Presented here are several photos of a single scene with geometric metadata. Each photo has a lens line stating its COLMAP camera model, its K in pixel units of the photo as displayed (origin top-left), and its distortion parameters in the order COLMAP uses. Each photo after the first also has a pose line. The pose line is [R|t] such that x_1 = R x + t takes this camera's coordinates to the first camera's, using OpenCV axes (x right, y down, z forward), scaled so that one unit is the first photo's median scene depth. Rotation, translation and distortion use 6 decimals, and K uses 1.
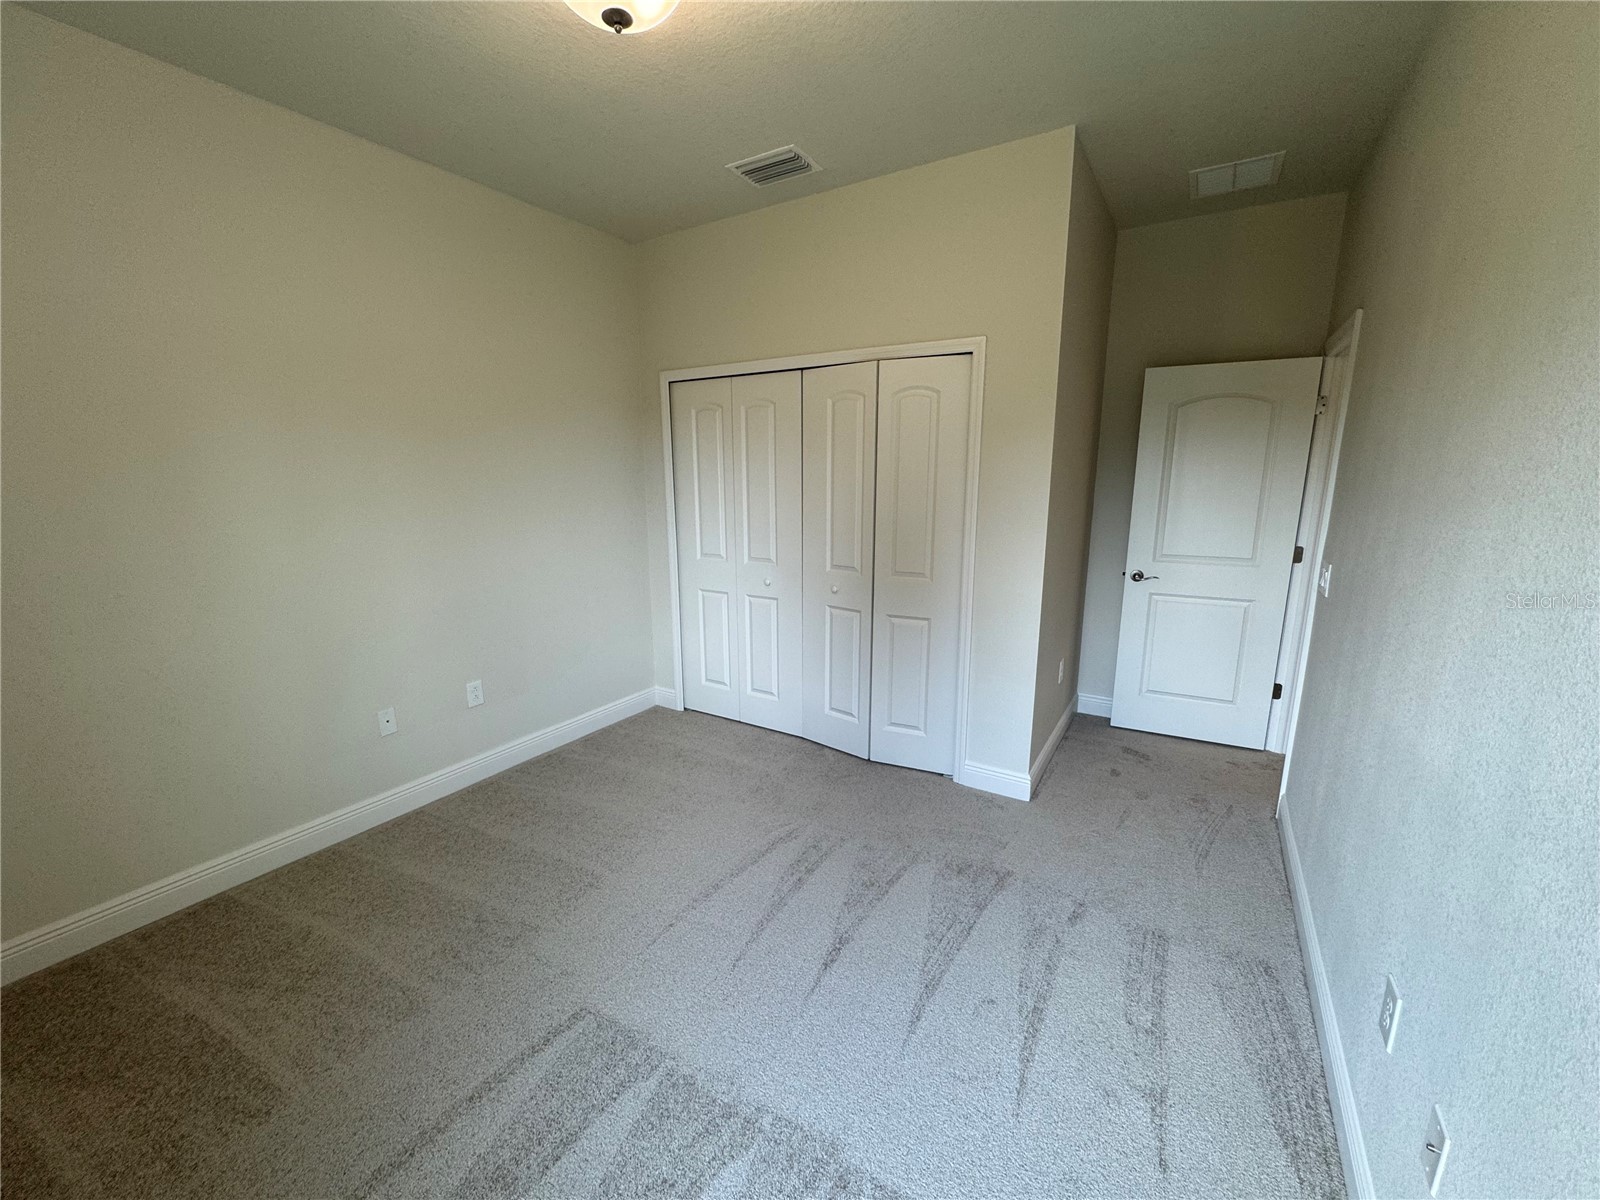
lens RADIAL K [[646.9, 0, 790.7], [0, 646.9, 597.4], [0, 0, 1]] dist [-0.006450, 0.001224]
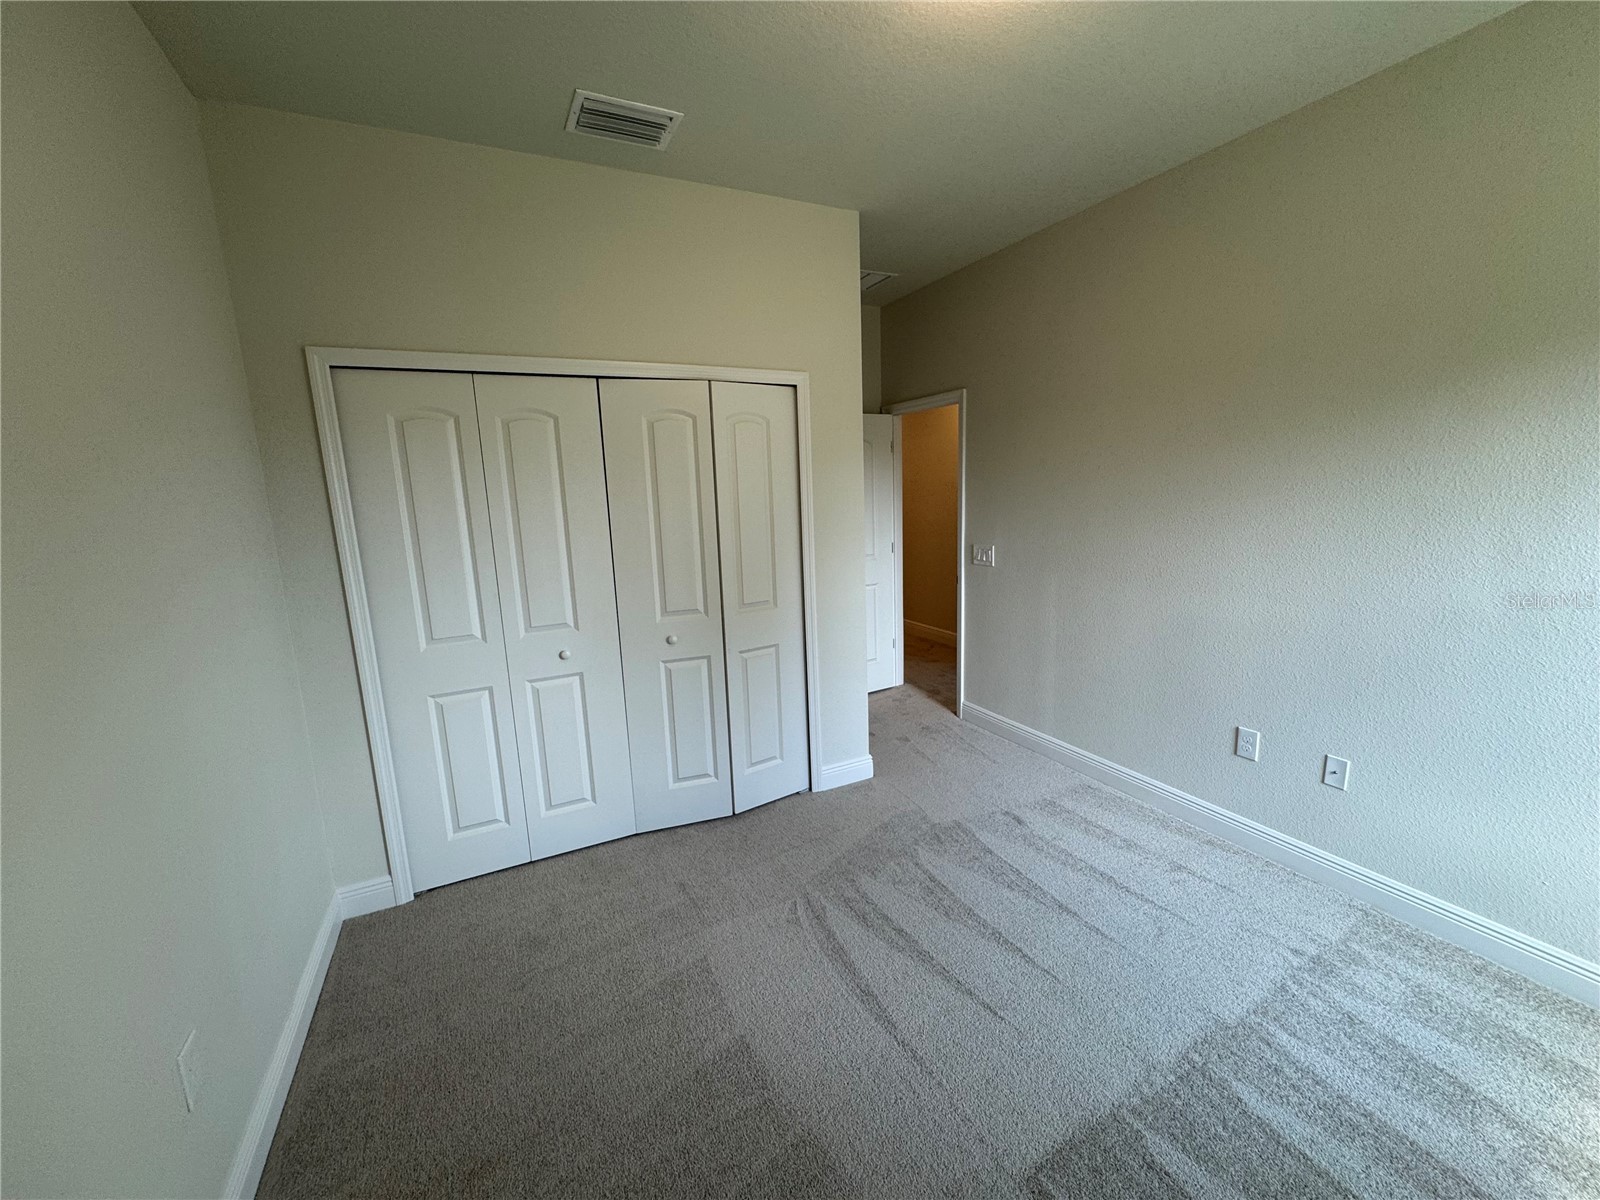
lens RADIAL K [[646.9, 0, 790.5], [0, 646.9, 601.8], [0, 0, 1]] dist [-0.006450, 0.001224]
pose [[0.512443, -0.156410, 0.844357, -0.598006], [0.207322, 0.976720, 0.055105, -0.080589], [-0.833319, 0.146815, 0.532940, 0.433538]]
